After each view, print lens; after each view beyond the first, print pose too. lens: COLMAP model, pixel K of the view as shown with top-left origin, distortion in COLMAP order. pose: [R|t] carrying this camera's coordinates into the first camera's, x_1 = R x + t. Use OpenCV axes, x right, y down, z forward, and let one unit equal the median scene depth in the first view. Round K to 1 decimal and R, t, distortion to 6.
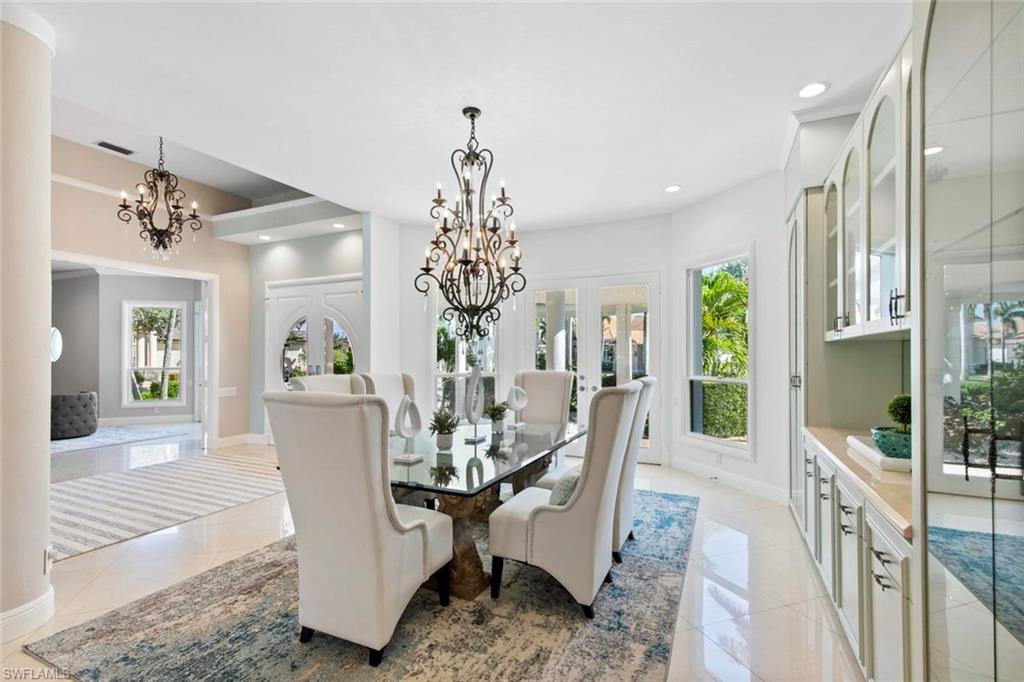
lens RADIAL K [[458.5, 0, 509.4], [0, 458.5, 351.5], [0, 0, 1]] dist [0.000282, 0.000200]
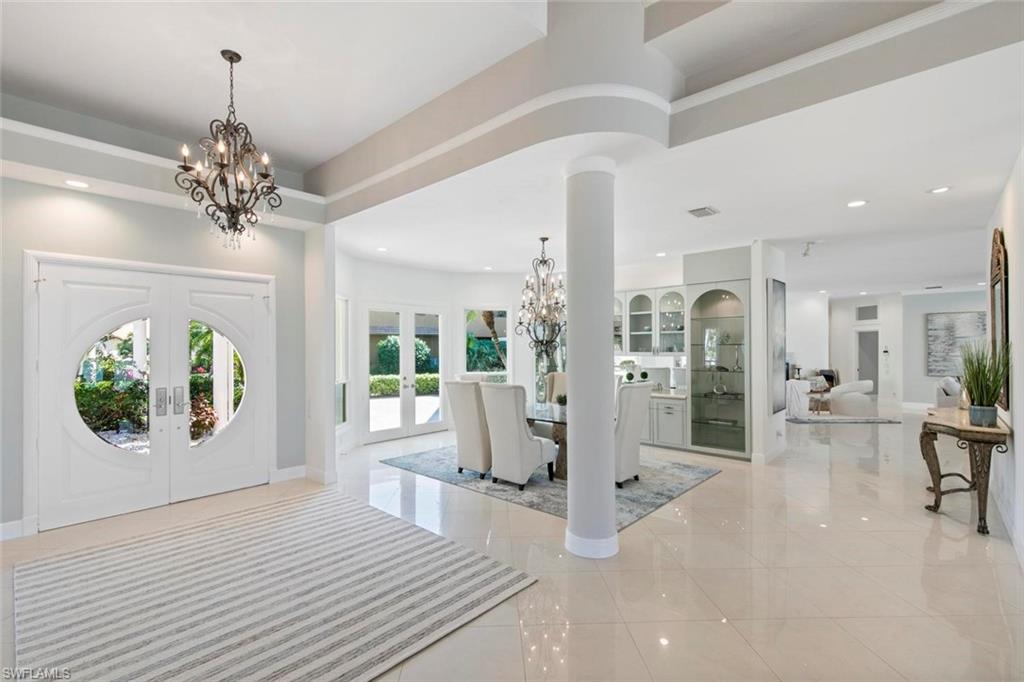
lens RADIAL K [[458.5, 0, 509.4], [0, 458.5, 351.5], [0, 0, 1]] dist [0.000282, 0.000200]
pose [[0.296917, -0.000723, 0.954903, -1.624658], [-0.002646, 0.999995, 0.001580, -0.047350], [-0.954900, -0.002996, 0.296914, 0.473927]]
